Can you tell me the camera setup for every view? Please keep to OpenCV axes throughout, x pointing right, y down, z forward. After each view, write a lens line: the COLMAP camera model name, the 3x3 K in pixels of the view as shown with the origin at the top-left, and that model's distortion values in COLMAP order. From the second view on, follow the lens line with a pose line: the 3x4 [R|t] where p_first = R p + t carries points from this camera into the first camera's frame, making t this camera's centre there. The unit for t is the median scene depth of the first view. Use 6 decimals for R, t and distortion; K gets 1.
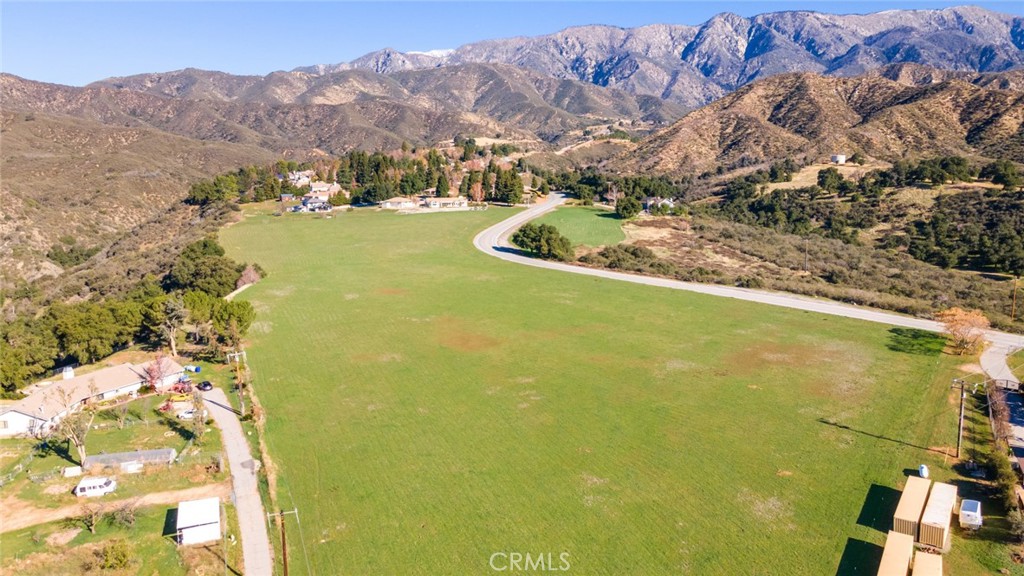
lens RADIAL K [[741.9, 0, 511.6], [0, 741.9, 283.2], [0, 0, 1]] dist [0.031756, 0.026070]
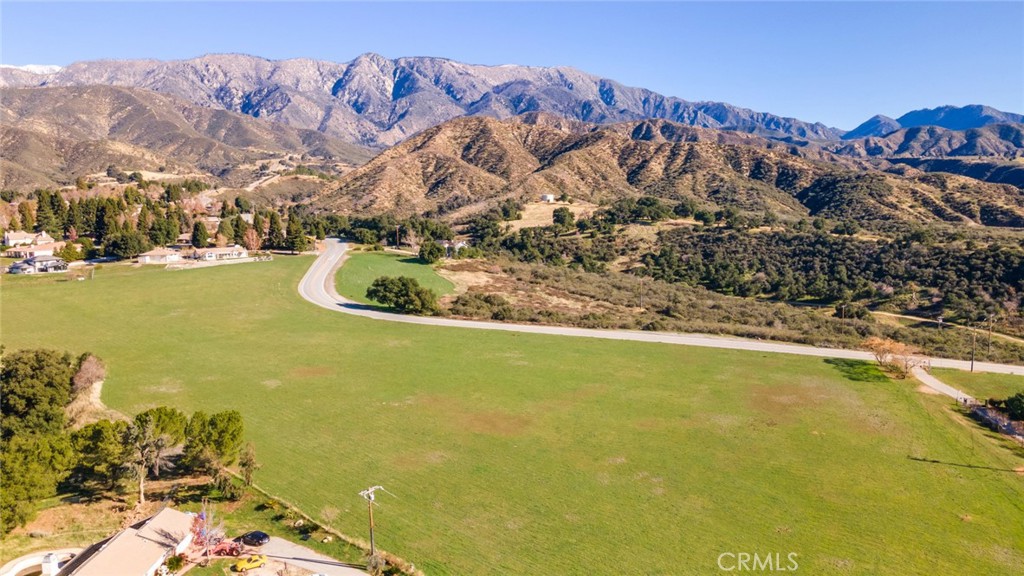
lens RADIAL K [[741.9, 0, 509.1], [0, 741.9, 287.5], [0, 0, 1]] dist [0.031756, 0.026070]
pose [[0.898316, -0.059248, 0.435336, -0.062092], [0.076160, 0.996864, -0.021485, -0.009239], [-0.432698, 0.052455, 0.900011, 0.027558]]
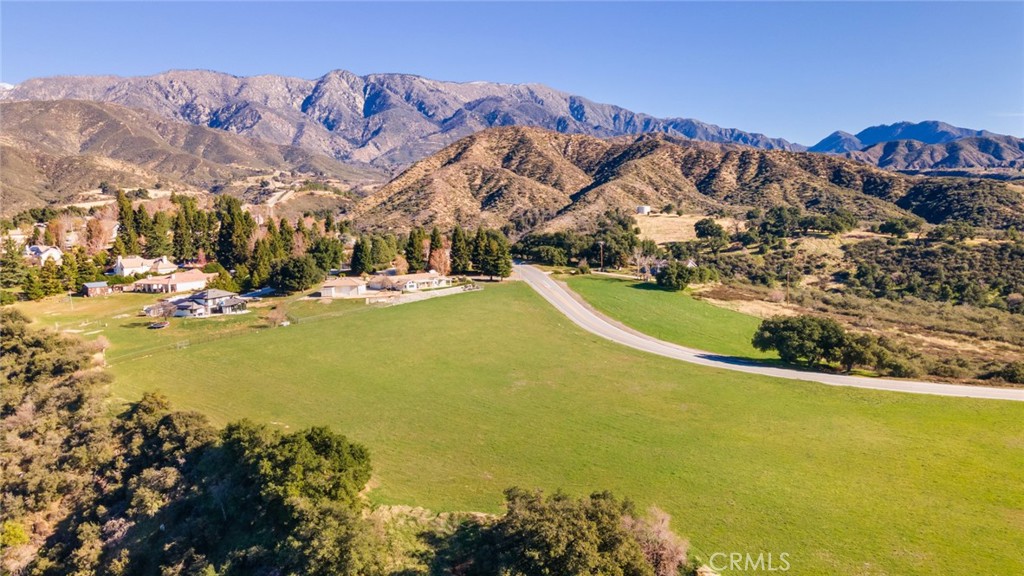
lens RADIAL K [[741.9, 0, 509.1], [0, 741.9, 287.8], [0, 0, 1]] dist [0.031756, 0.026070]
pose [[0.874197, -0.062919, 0.481477, -0.122358], [0.093501, 0.994825, -0.039763, -0.025996], [-0.476483, 0.079779, 0.875556, 0.146776]]
